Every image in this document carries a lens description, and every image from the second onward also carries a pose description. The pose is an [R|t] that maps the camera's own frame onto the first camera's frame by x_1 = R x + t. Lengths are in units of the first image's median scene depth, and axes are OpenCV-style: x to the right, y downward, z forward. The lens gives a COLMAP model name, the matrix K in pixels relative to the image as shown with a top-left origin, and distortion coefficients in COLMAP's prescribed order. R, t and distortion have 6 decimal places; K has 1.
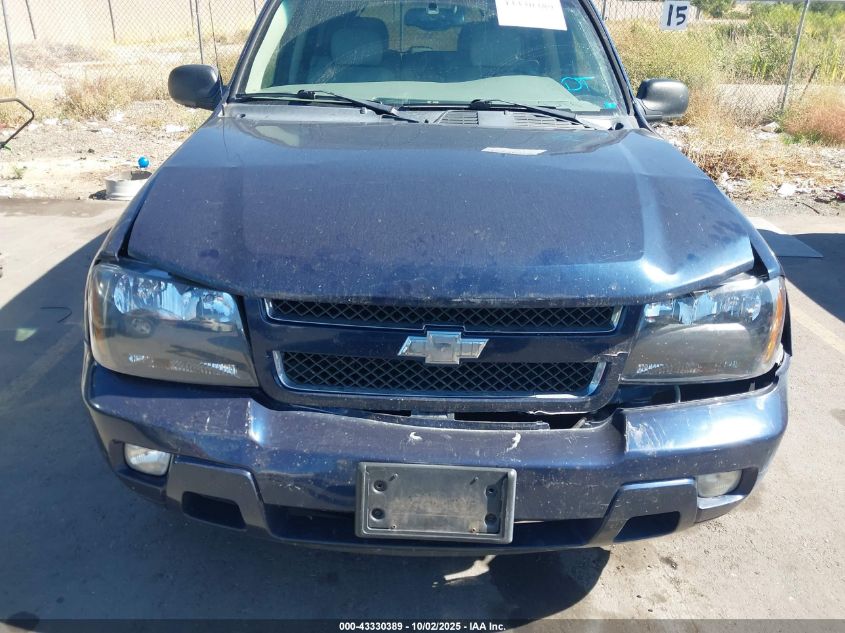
lens RADIAL K [[596.0, 0, 410.7], [0, 596.0, 314.4], [0, 0, 1]] dist [0.039509, -0.054222]
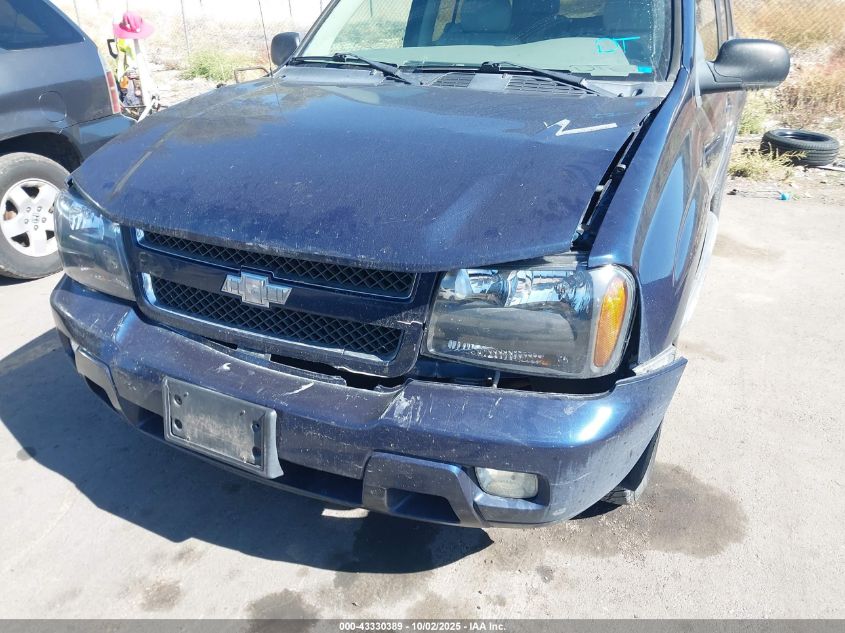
lens RADIAL K [[596.0, 0, 410.7], [0, 596.0, 314.4], [0, 0, 1]] dist [0.039509, -0.054222]
pose [[0.915068, 0.155931, -0.371935, 0.688895], [-0.141808, 0.987744, 0.065215, -0.009312], [0.377545, -0.006933, 0.925965, 0.107004]]
